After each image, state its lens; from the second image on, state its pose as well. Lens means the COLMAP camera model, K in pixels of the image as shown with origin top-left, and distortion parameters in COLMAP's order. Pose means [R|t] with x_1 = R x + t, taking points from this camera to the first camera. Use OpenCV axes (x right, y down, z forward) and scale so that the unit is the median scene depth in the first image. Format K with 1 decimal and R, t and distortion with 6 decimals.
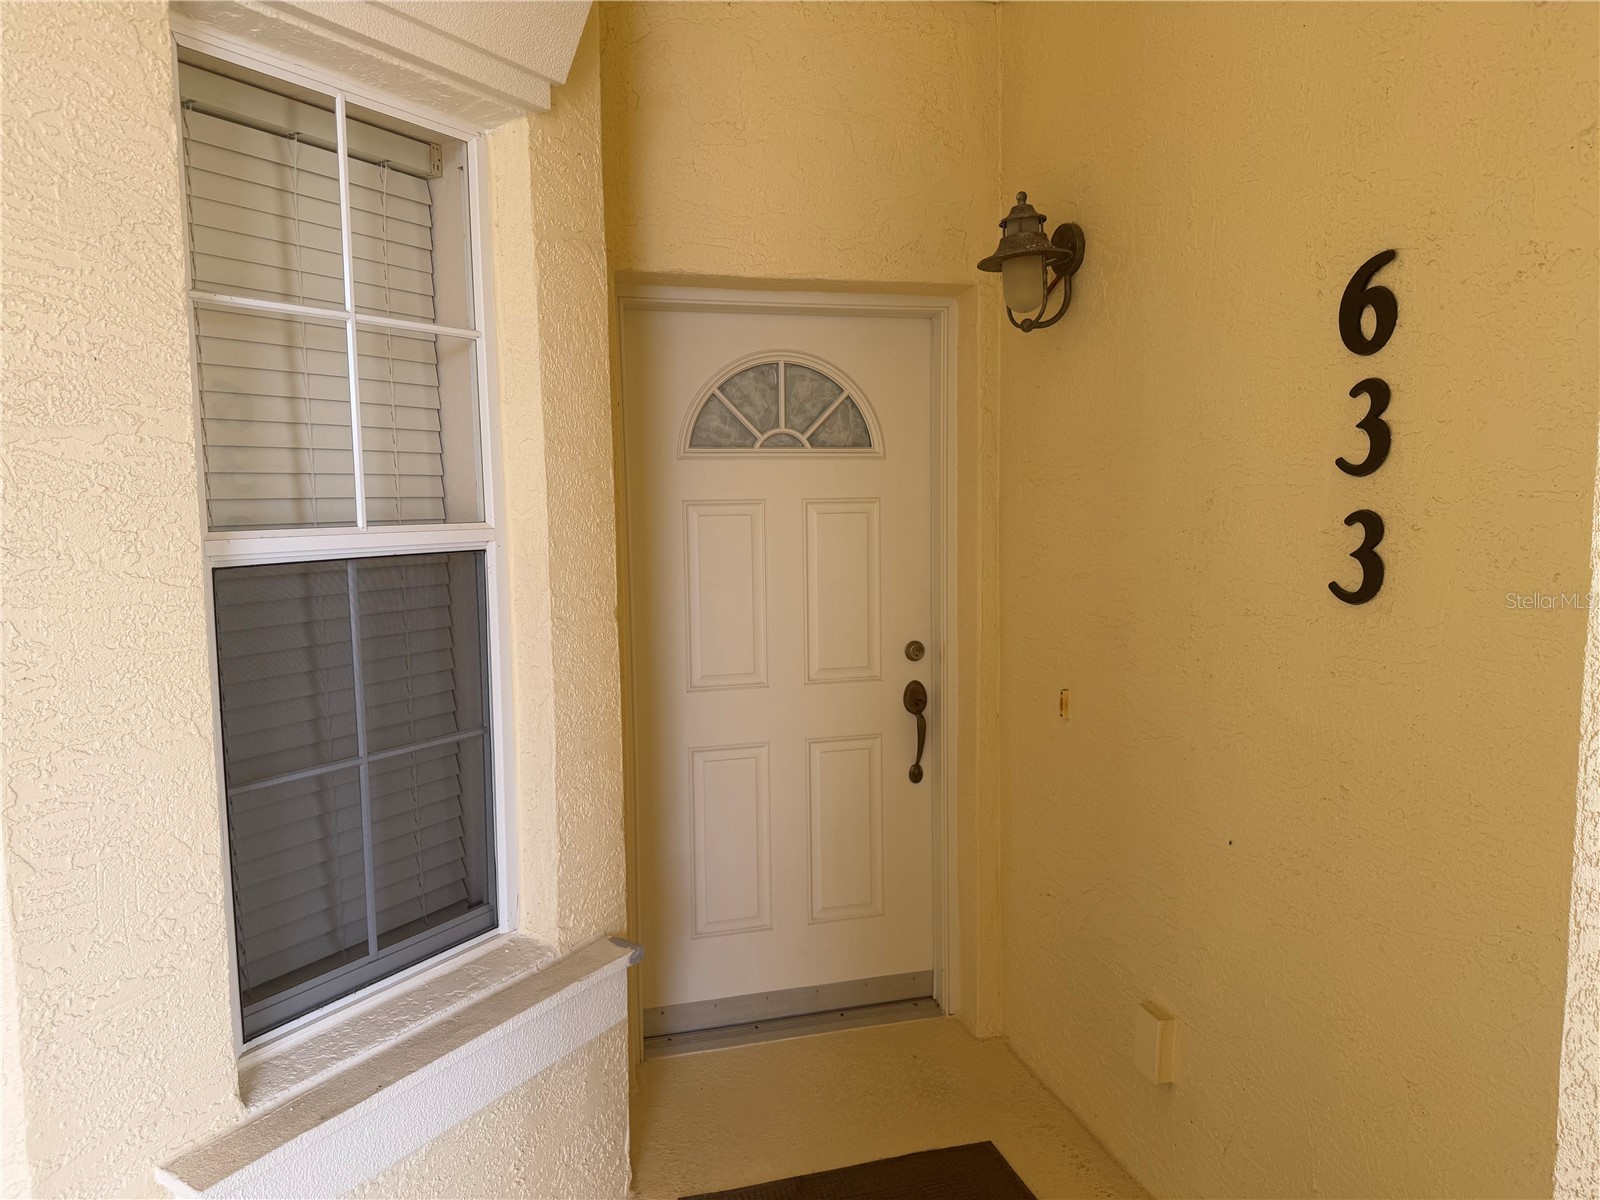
lens RADIAL K [[1072.7, 0, 793.4], [0, 1072.7, 603.7], [0, 0, 1]] dist [0.097643, -0.127480]
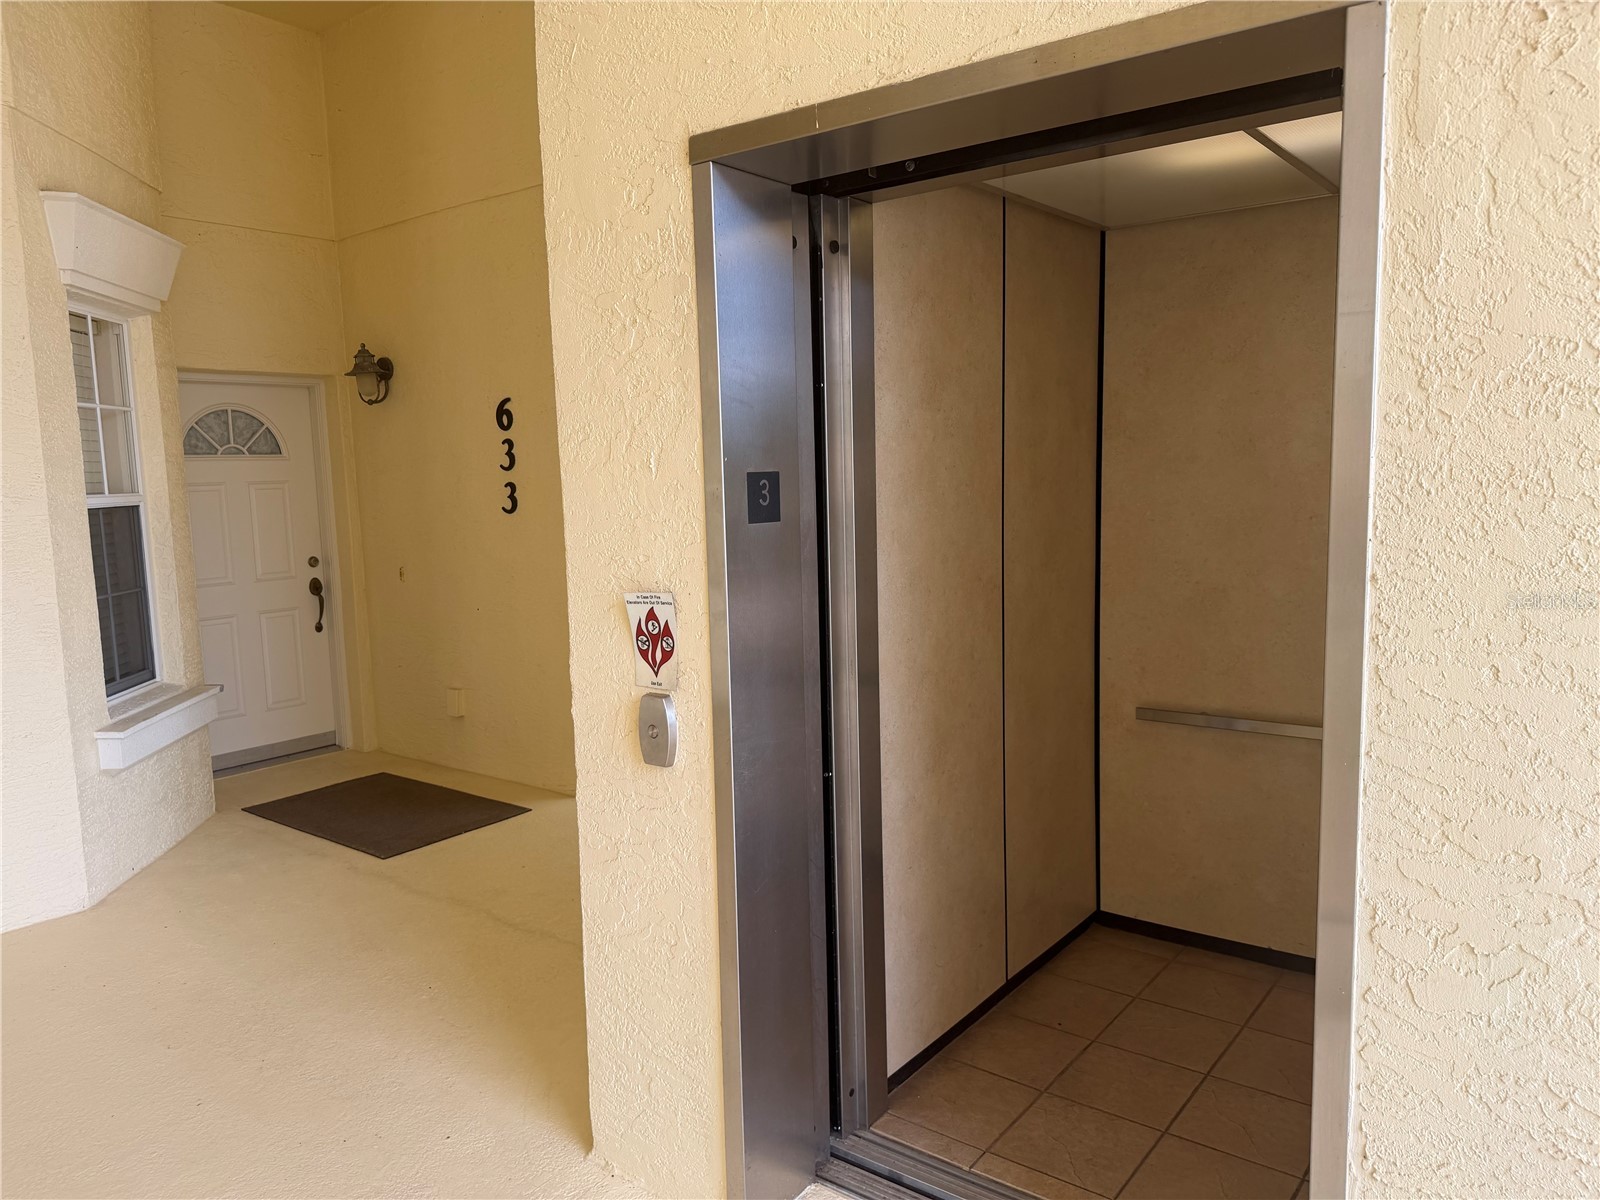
lens RADIAL K [[1127.0, 0, 808.9], [0, 1127.0, 599.0], [0, 0, 1]] dist [0.103269, -0.145220]
pose [[0.785676, -0.078146, 0.613683, -0.535972], [0.077783, 0.996596, 0.027324, 0.148004], [-0.613729, 0.026267, 0.789080, -1.360650]]
